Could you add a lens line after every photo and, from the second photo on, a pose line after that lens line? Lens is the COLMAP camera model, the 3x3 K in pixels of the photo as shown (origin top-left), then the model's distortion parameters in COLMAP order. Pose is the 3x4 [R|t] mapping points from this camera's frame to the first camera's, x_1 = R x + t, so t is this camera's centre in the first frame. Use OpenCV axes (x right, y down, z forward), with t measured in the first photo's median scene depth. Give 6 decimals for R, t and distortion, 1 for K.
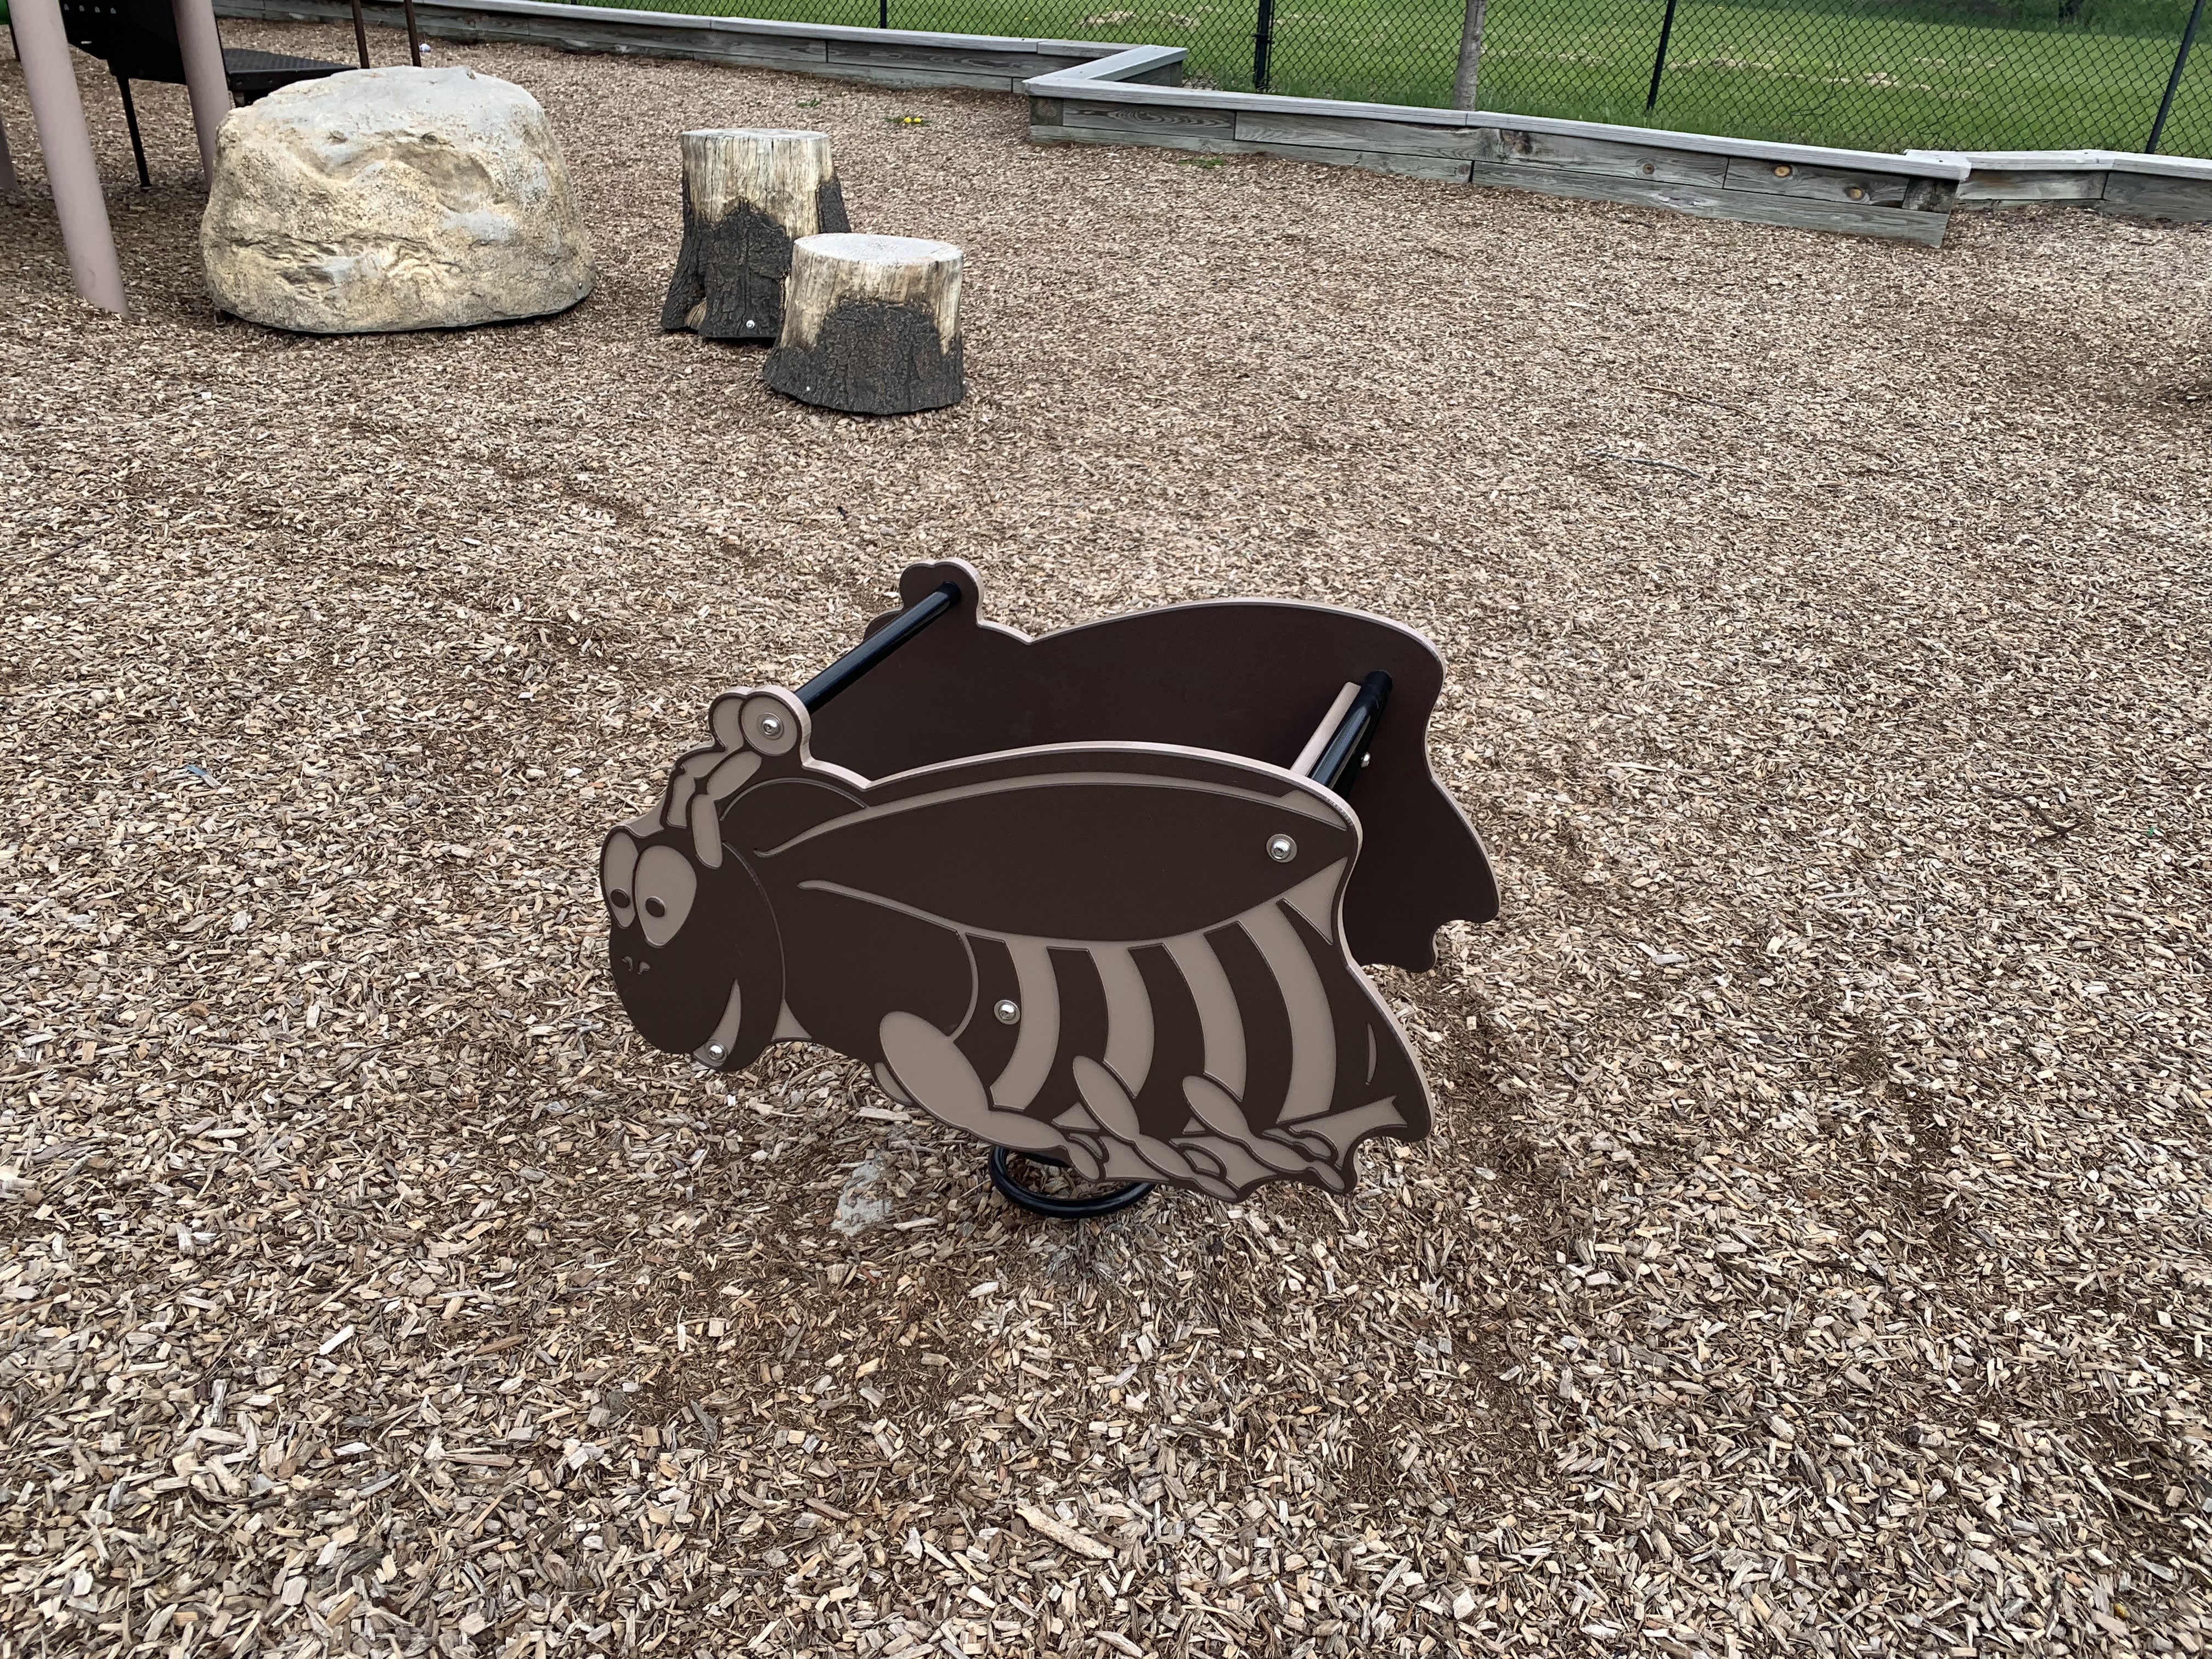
lens RADIAL K [[1662.3, 0, 1102.8], [0, 1662.3, 823.1], [0, 0, 1]] dist [-0.006731, -0.002890]
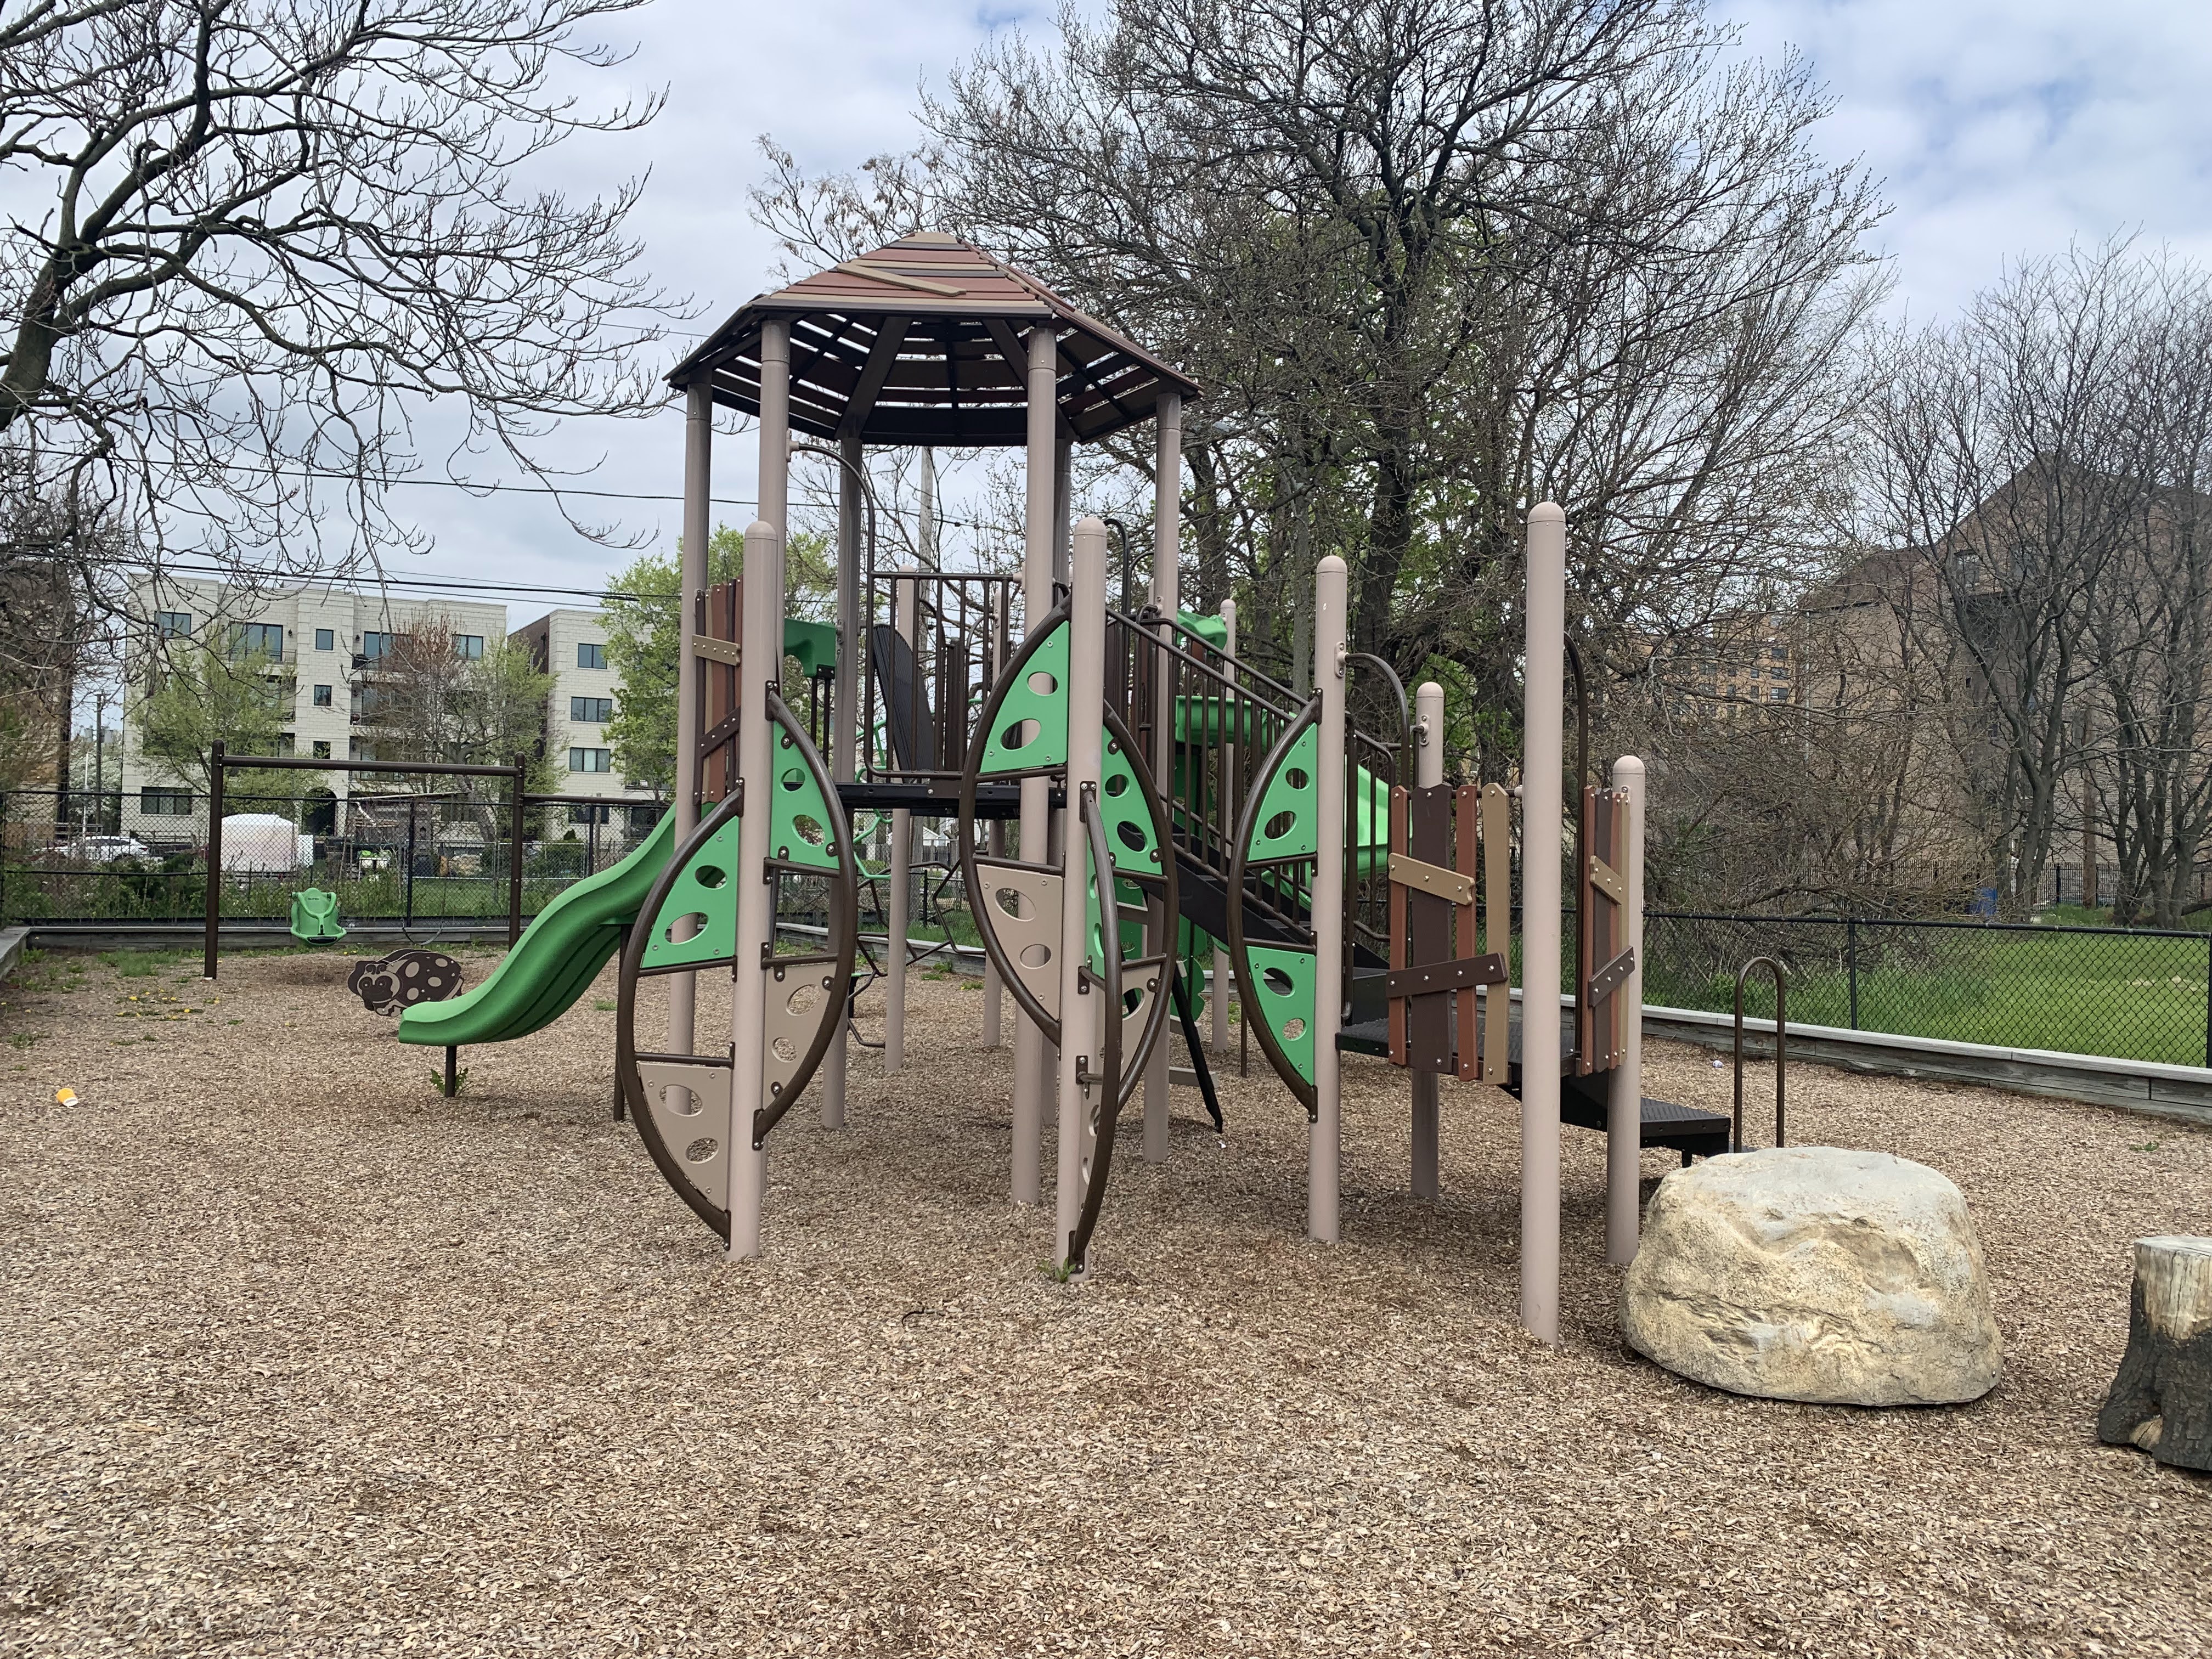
lens RADIAL K [[1662.3, 0, 1105.3], [0, 1662.3, 817.5], [0, 0, 1]] dist [-0.006731, -0.002890]
pose [[0.793086, -0.044519, -0.607481, -0.135919], [-0.282689, 0.856511, -0.431828, -0.043079], [0.539539, 0.514205, 0.666702, -0.091133]]
